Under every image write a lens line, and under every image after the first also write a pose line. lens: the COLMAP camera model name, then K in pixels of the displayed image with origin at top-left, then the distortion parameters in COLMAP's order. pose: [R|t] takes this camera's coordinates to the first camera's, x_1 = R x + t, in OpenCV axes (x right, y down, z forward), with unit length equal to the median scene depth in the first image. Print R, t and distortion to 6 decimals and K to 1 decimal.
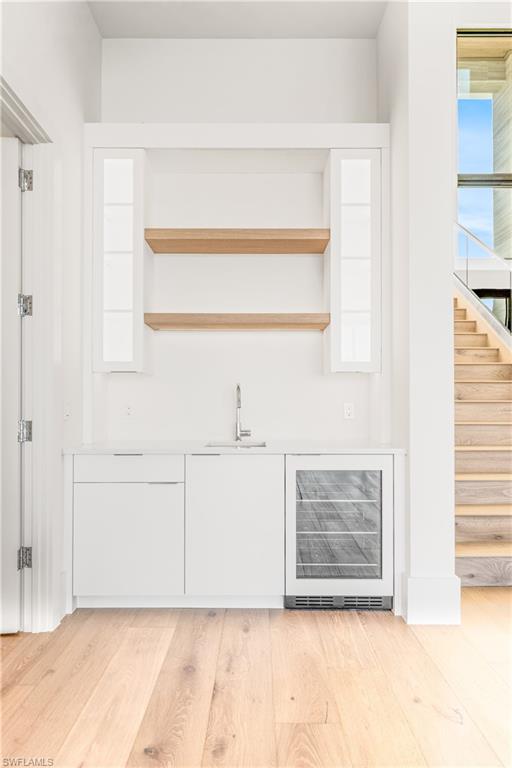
lens RADIAL K [[495.4, 0, 256.3], [0, 495.4, 391.6], [0, 0, 1]] dist [0.021528, -0.000205]
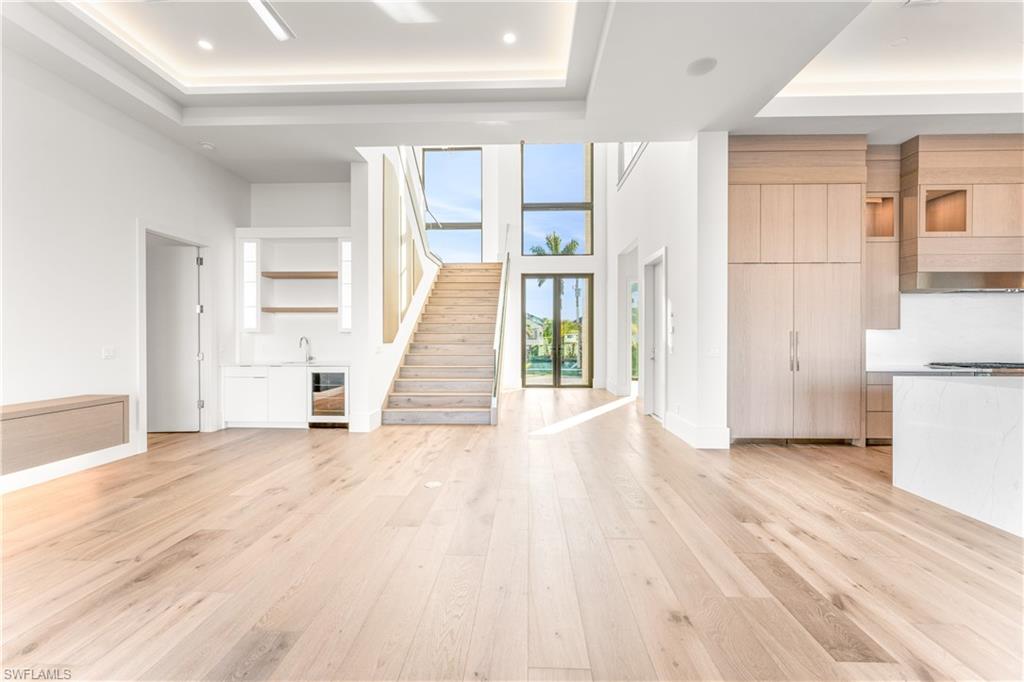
lens RADIAL K [[408.9, 0, 511.3], [0, 408.9, 337.6], [0, 0, 1]] dist [0.000017, -0.000110]
pose [[0.999350, -0.002054, -0.035995, 1.048025], [0.002595, 0.999884, 0.014995, -0.041761], [0.035960, -0.015078, 0.999239, -0.919223]]
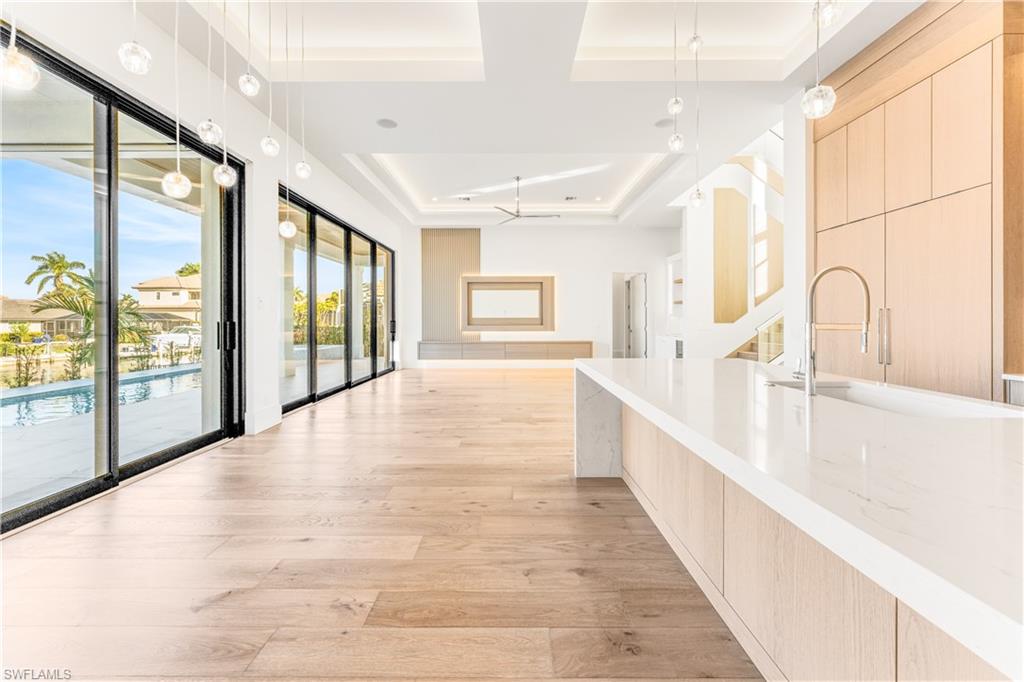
lens RADIAL K [[415.7, 0, 511.1], [0, 415.7, 317.8], [0, 0, 1]] dist [-0.000482, 0.000101]
pose [[-0.000008, -0.006539, -0.999979, 3.207893], [0.016521, 0.999842, -0.006539, -0.025928], [0.999864, -0.016521, 0.000100, -0.333151]]
